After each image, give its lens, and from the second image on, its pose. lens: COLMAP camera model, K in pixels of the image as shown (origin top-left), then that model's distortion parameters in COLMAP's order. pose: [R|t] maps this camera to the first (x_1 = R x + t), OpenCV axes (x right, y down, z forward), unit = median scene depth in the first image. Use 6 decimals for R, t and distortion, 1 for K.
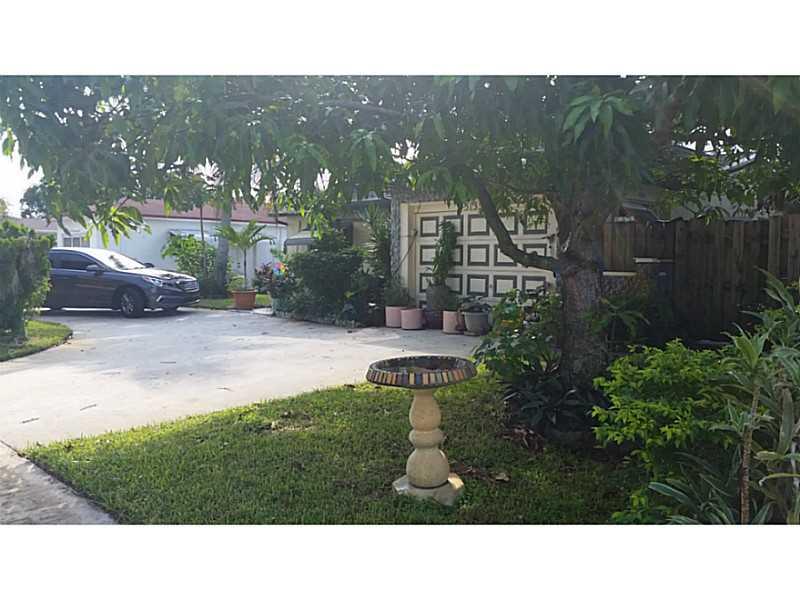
lens RADIAL K [[712.3, 0, 399.3], [0, 712.3, 299.1], [0, 0, 1]] dist [-0.002582, -0.021833]
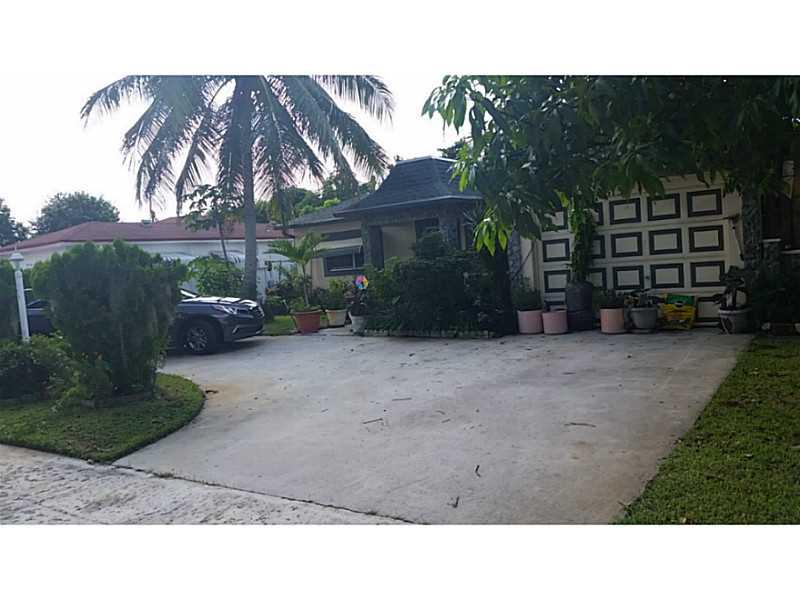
lens RADIAL K [[712.3, 0, 400.4], [0, 712.3, 301.1], [0, 0, 1]] dist [-0.002582, -0.021833]
pose [[0.983108, -0.094059, 0.157007, -0.314134], [0.095555, 0.995422, -0.001995, -0.015521], [-0.156100, 0.016964, 0.987596, 0.141513]]
